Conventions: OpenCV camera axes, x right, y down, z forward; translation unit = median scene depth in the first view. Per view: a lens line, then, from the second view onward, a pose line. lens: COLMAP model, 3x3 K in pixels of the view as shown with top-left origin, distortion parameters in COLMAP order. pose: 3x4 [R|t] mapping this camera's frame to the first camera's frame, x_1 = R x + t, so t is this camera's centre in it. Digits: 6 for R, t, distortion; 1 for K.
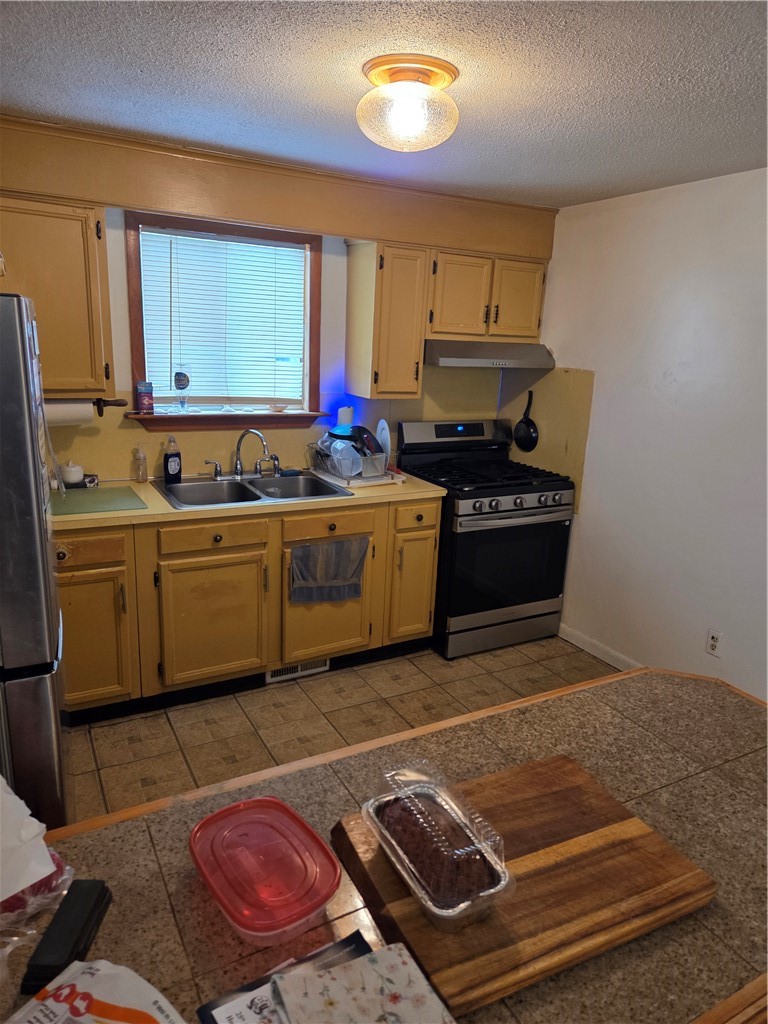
lens RADIAL K [[678.6, 0, 380.2], [0, 678.6, 512.2], [0, 0, 1]] dist [0.078416, -0.074646]
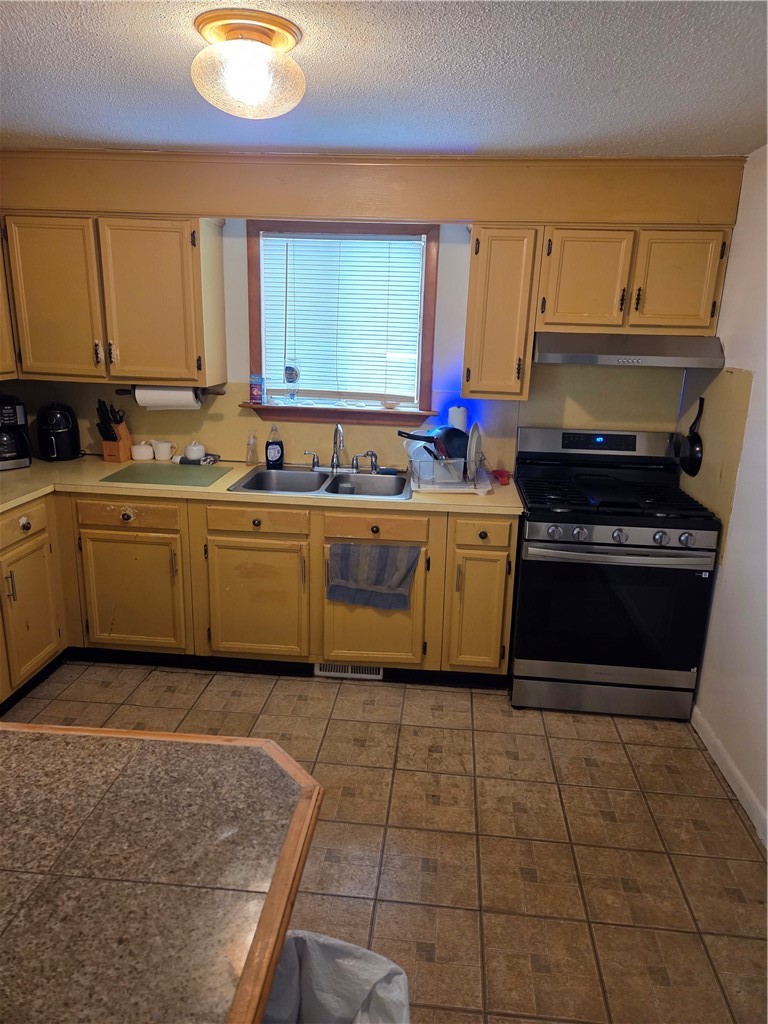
lens RADIAL K [[670.5, 0, 387.7], [0, 670.5, 504.0], [0, 0, 1]] dist [0.080960, -0.072607]
pose [[0.831281, 0.123004, -0.542072, 0.423453], [-0.133024, 0.990893, 0.020853, -0.033430], [0.539701, 0.054774, 0.840073, 0.206445]]
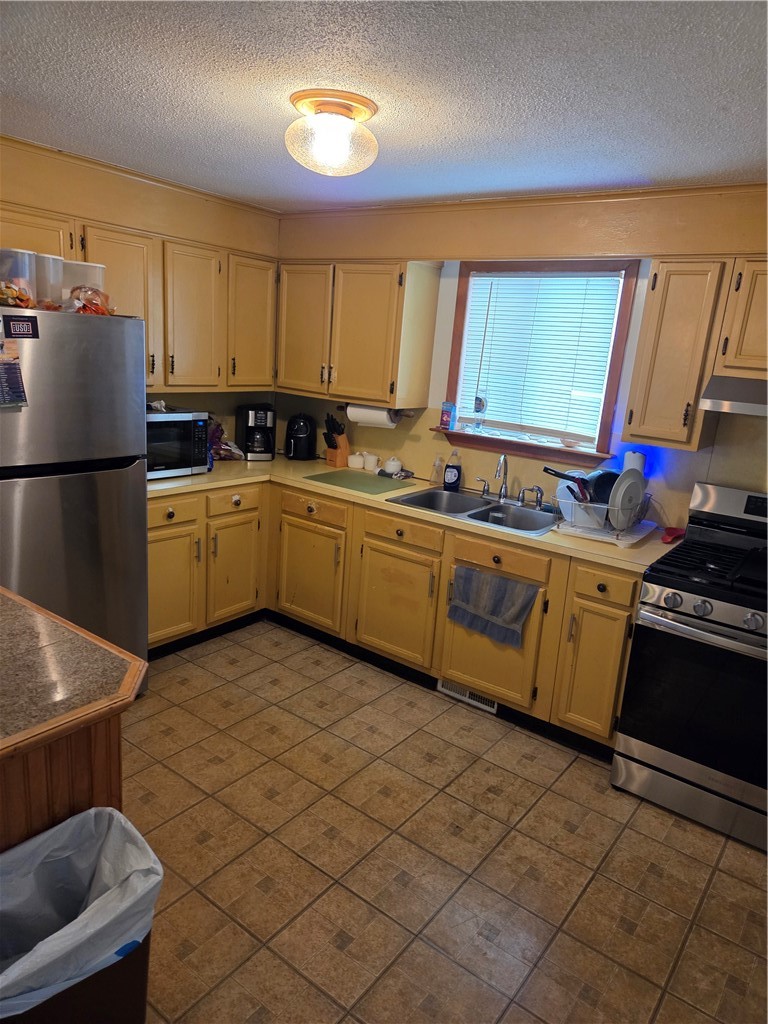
lens RADIAL K [[670.0, 0, 389.2], [0, 670.0, 510.4], [0, 0, 1]] dist [0.078650, -0.071264]
pose [[0.425620, 0.203633, -0.881692, 0.645575], [-0.284830, 0.954973, 0.083061, -0.074941], [0.858906, 0.215780, 0.464456, 0.392537]]
